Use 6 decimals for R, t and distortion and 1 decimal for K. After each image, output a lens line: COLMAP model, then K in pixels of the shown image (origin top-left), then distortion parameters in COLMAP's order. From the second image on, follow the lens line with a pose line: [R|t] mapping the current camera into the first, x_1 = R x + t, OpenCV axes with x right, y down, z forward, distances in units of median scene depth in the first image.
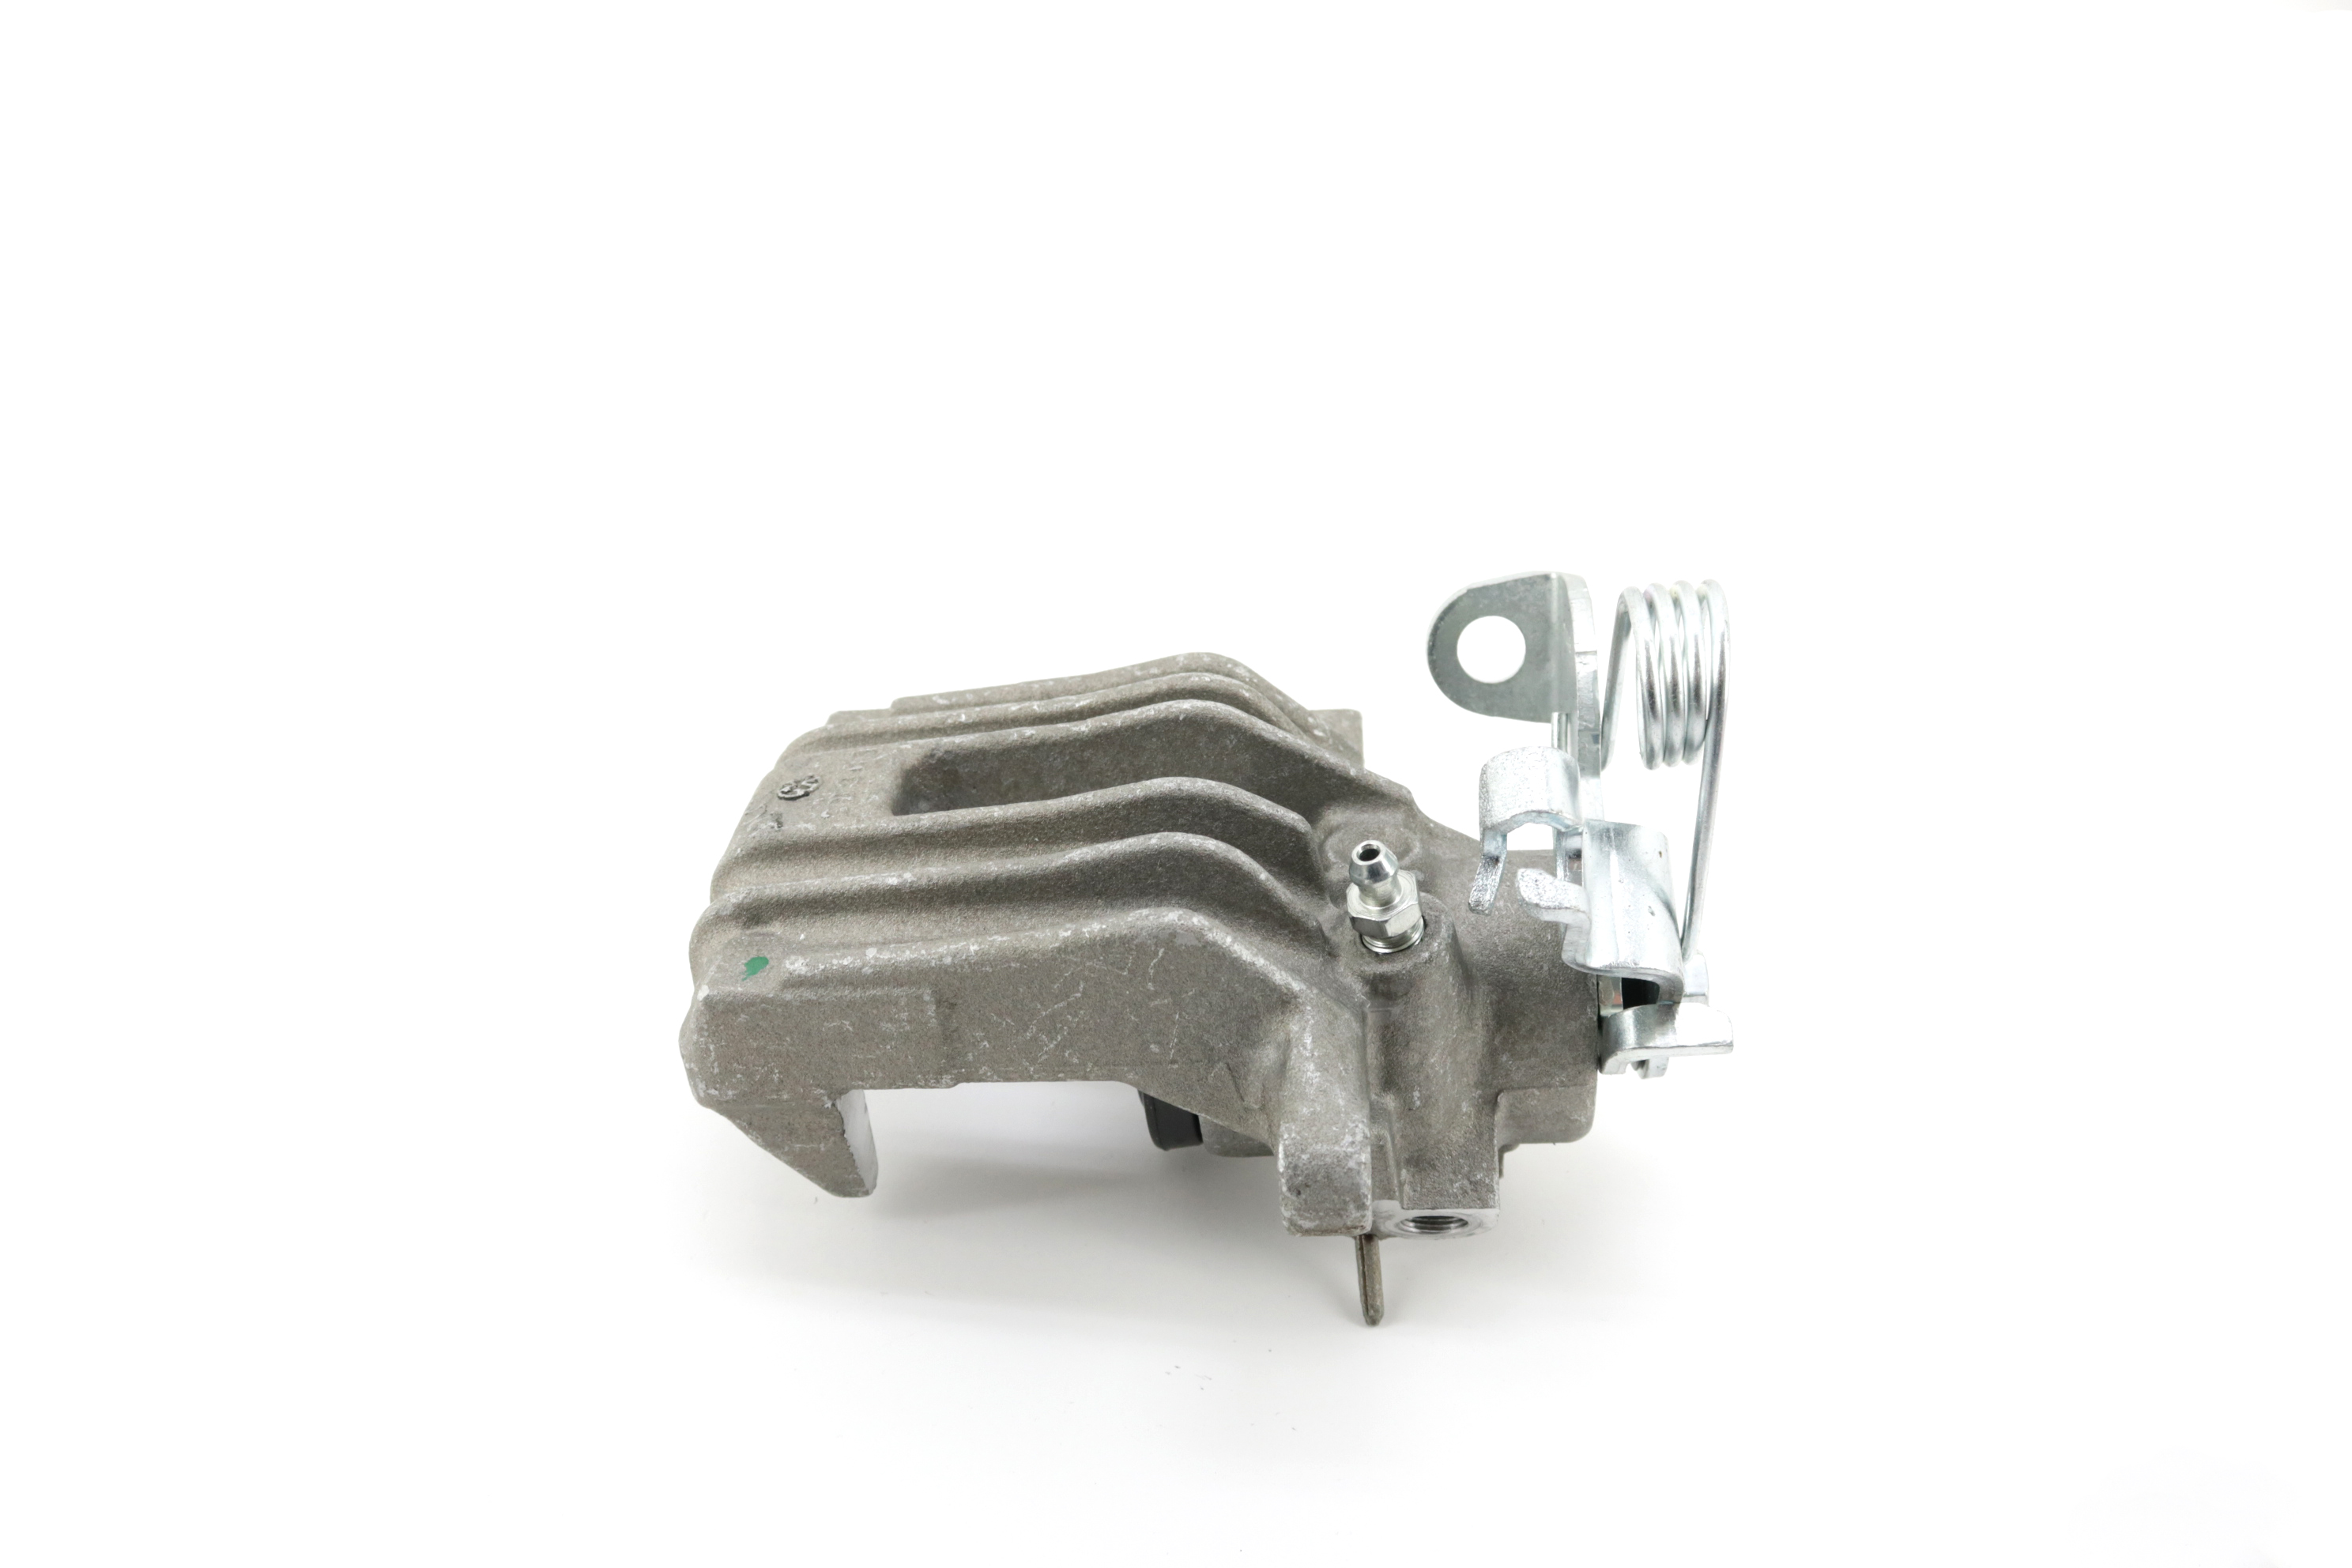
lens RADIAL K [[1904.8, 0, 1176.0], [0, 1904.8, 784.0], [0, 0, 1]] dist [-0.173831, 0.000686]
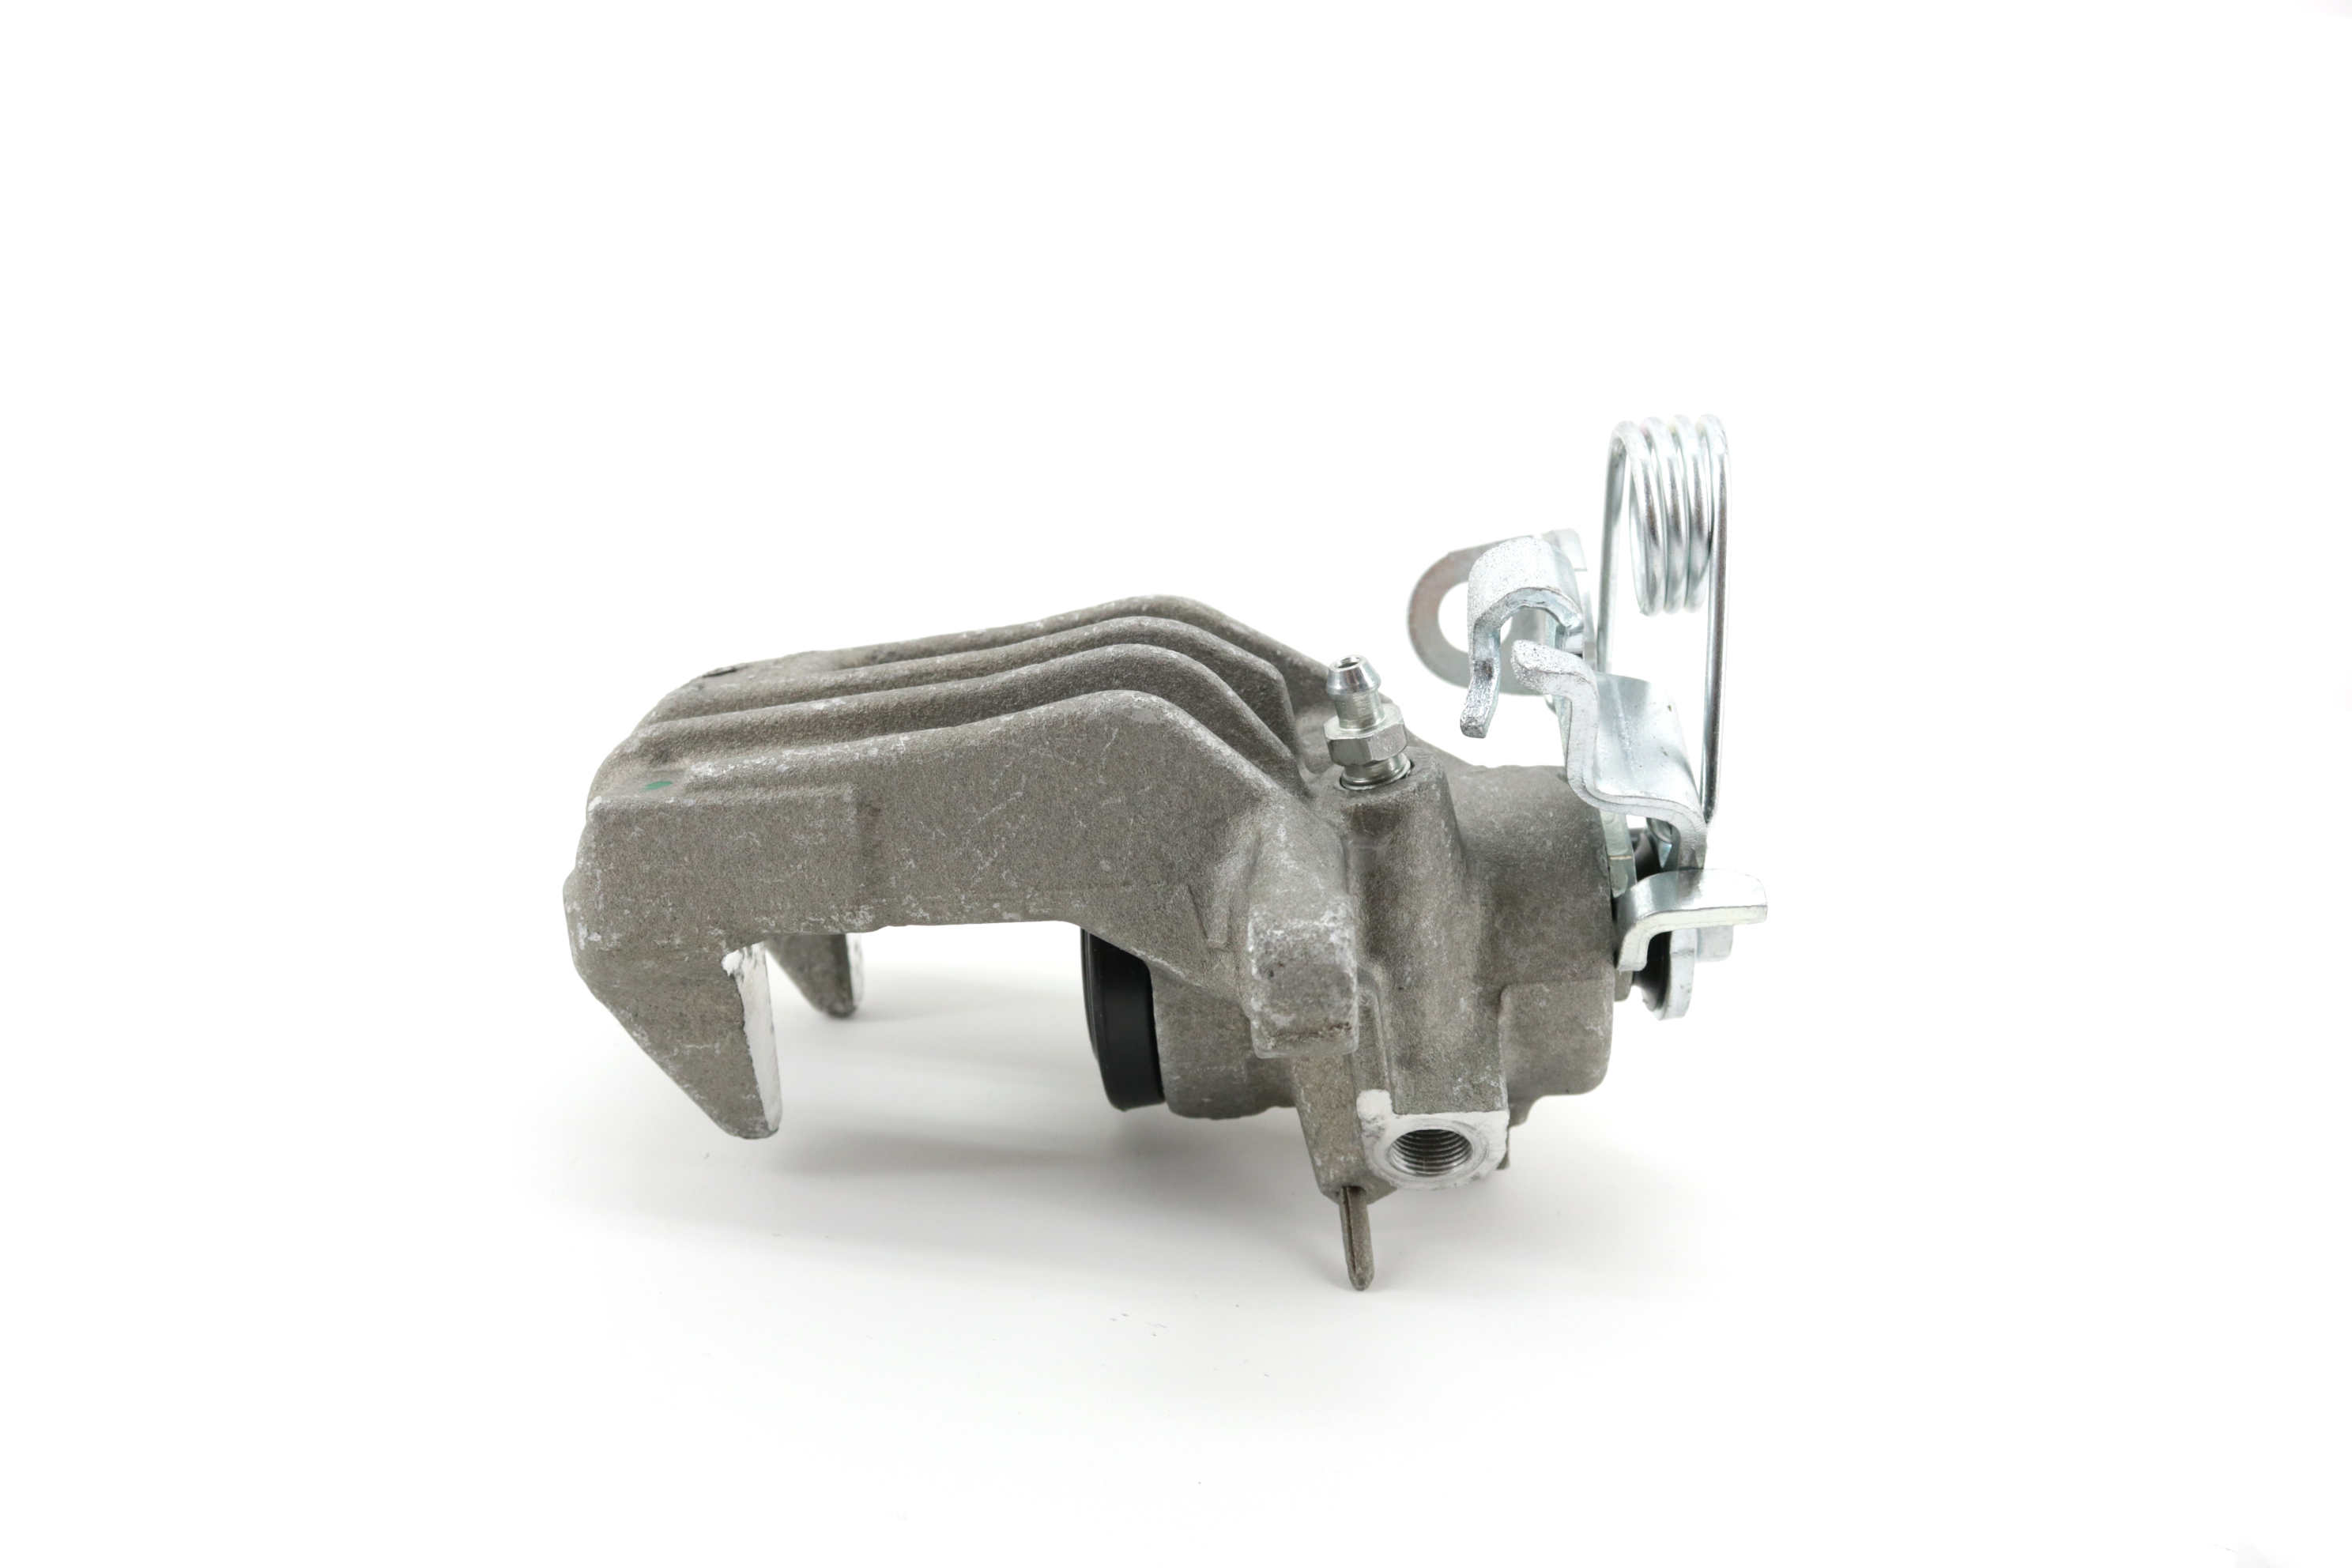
lens RADIAL K [[1904.8, 0, 1176.0], [0, 1904.8, 784.0], [0, 0, 1]] dist [-0.173831, 0.000686]
pose [[0.999781, 0.018009, 0.010672, 0.010980], [-0.014136, 0.956810, -0.290369, 0.350451], [-0.015440, 0.290155, 0.956855, 0.152296]]
